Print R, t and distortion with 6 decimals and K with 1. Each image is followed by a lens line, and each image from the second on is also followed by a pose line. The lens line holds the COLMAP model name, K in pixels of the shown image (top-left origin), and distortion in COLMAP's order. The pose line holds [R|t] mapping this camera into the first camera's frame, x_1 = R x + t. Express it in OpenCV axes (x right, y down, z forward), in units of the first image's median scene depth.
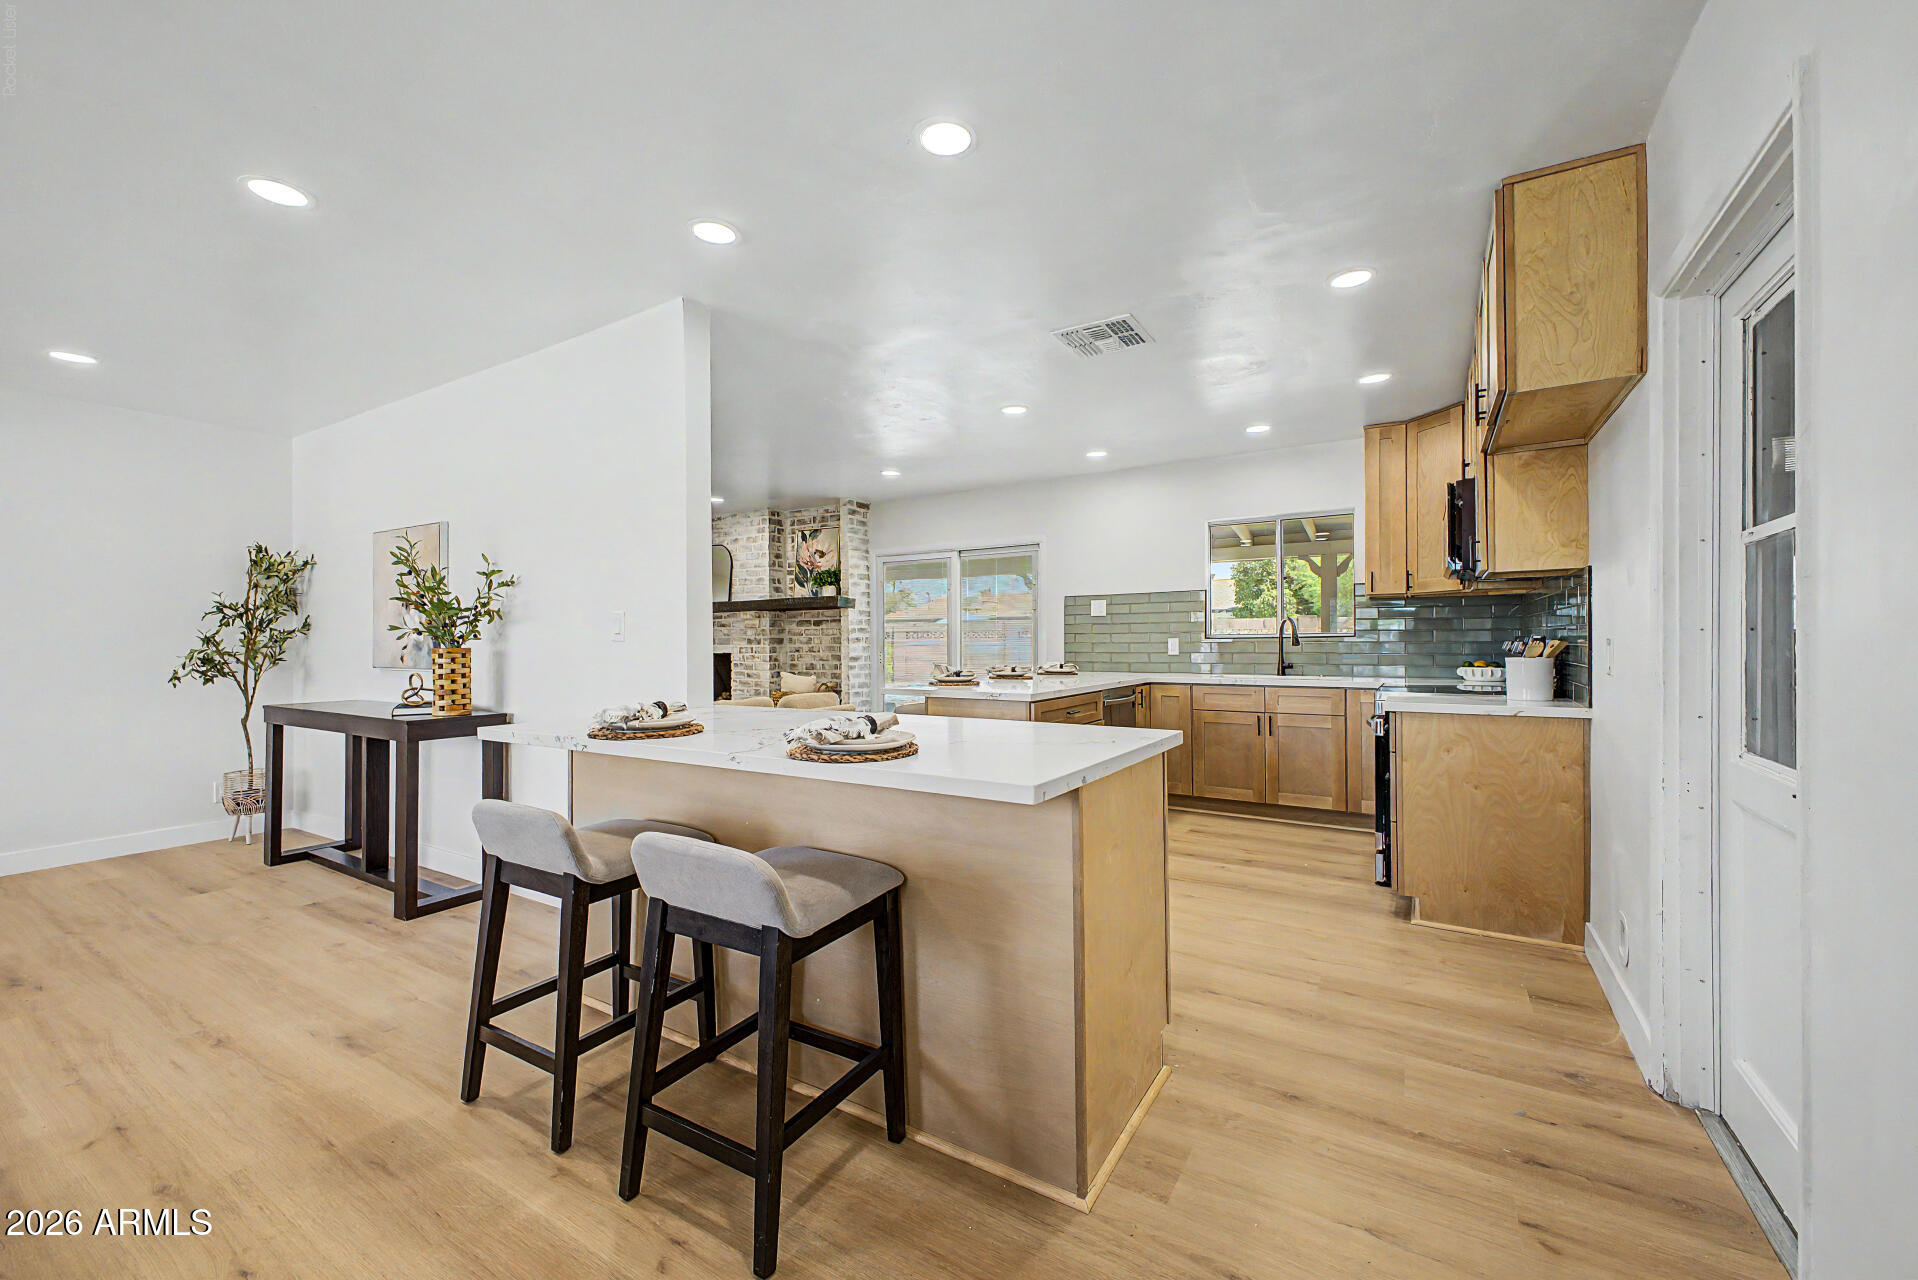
lens RADIAL K [[752.4, 0, 960.0], [0, 752.4, 633.6], [0, 0, 1]] dist [0.025057, -0.007016]
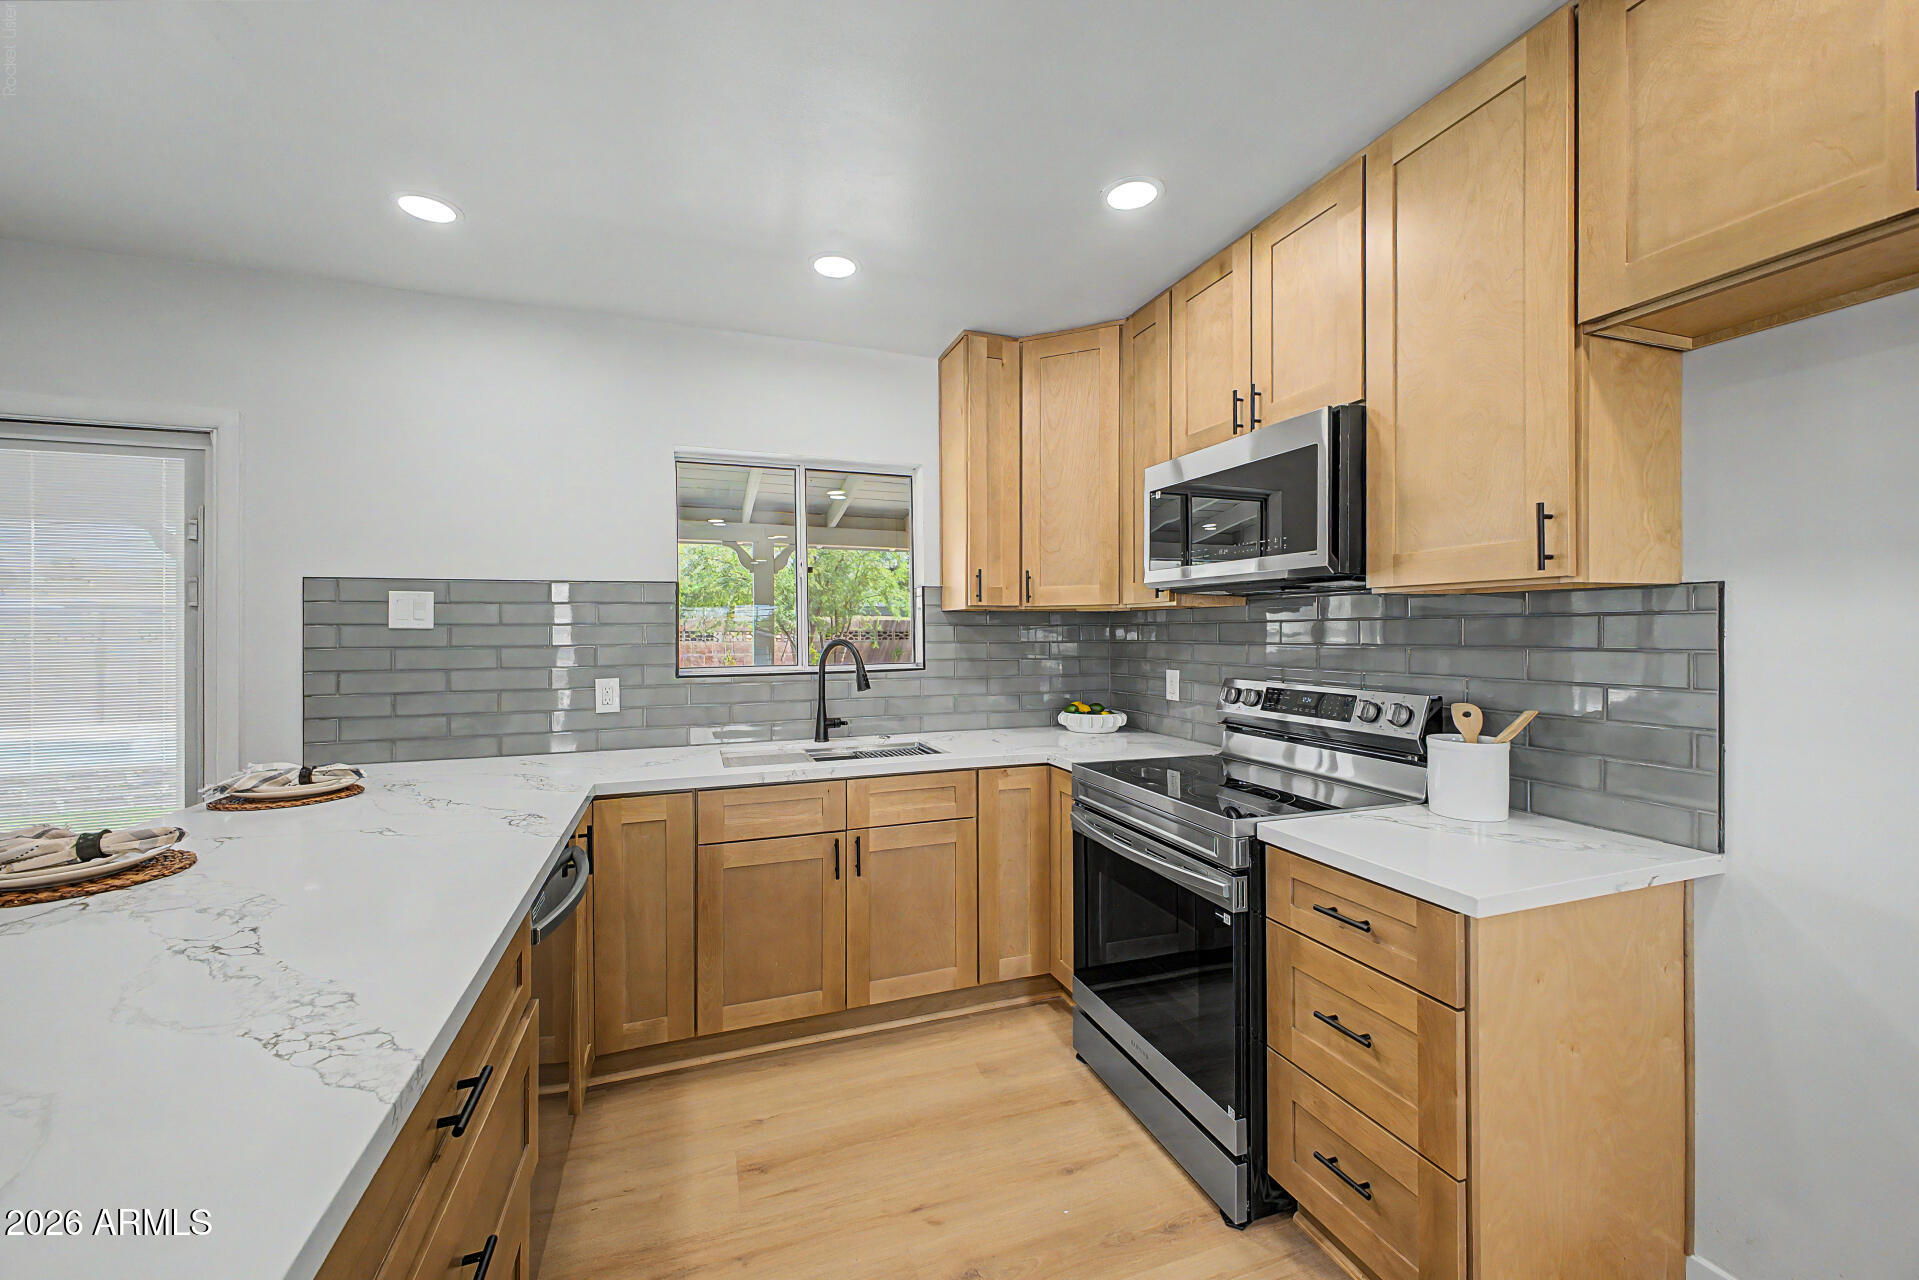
lens RADIAL K [[752.8, 0, 960.5], [0, 752.8, 633.6], [0, 0, 1]] dist [0.025057, -0.007016]
pose [[0.623047, 0.001618, 0.782183, 0.036237], [-0.005601, 0.999981, 0.002393, -0.020158], [-0.782164, -0.005872, 0.623044, 0.423286]]
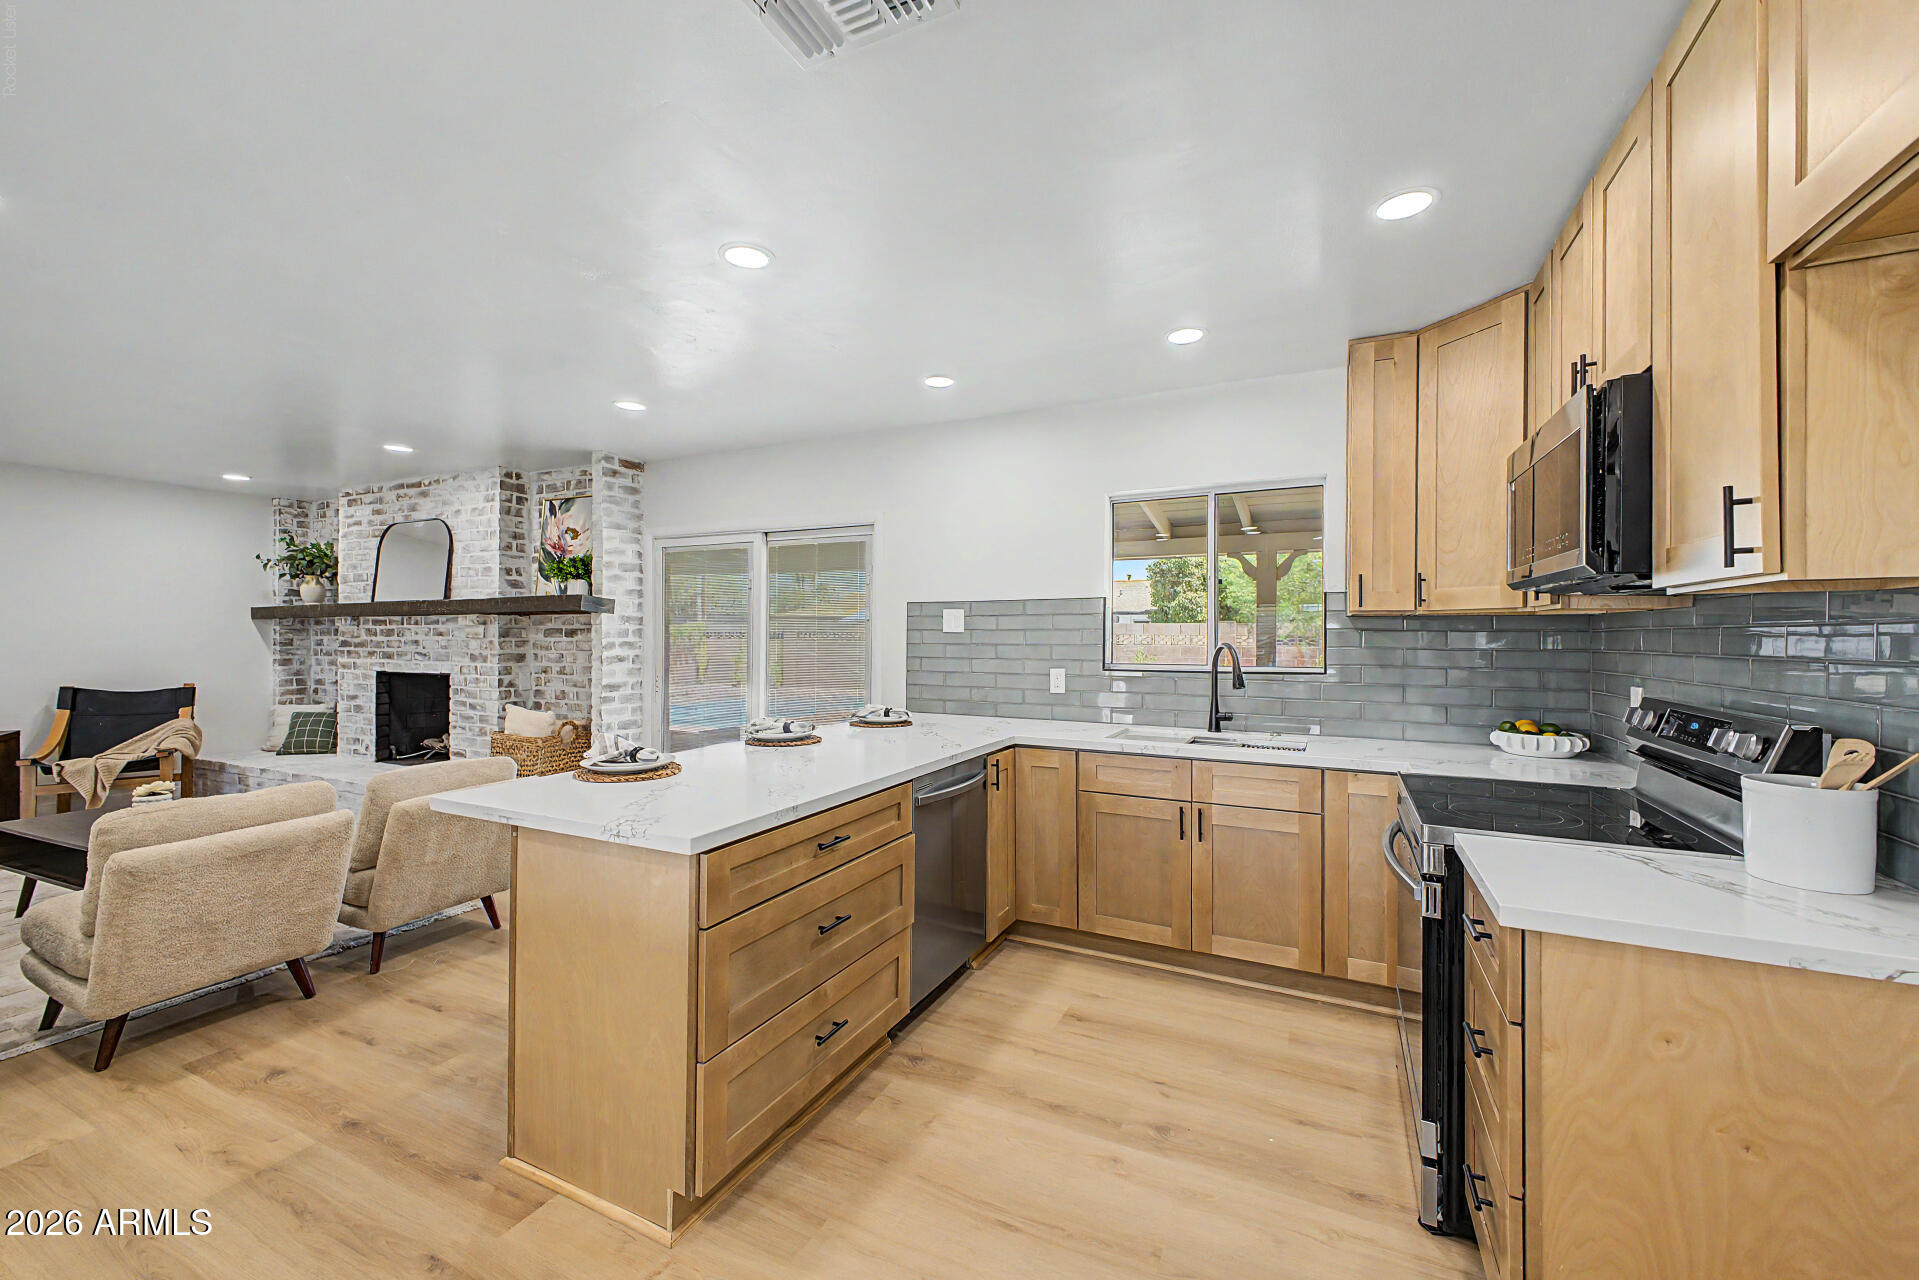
lens RADIAL K [[752.8, 0, 960.5], [0, 752.8, 633.6], [0, 0, 1]] dist [0.025057, -0.007016]
pose [[0.994812, 0.010879, 0.101144, 0.104564], [-0.011362, 0.999927, 0.004204, -0.021477], [-0.101090, -0.005332, 0.994863, 0.278867]]
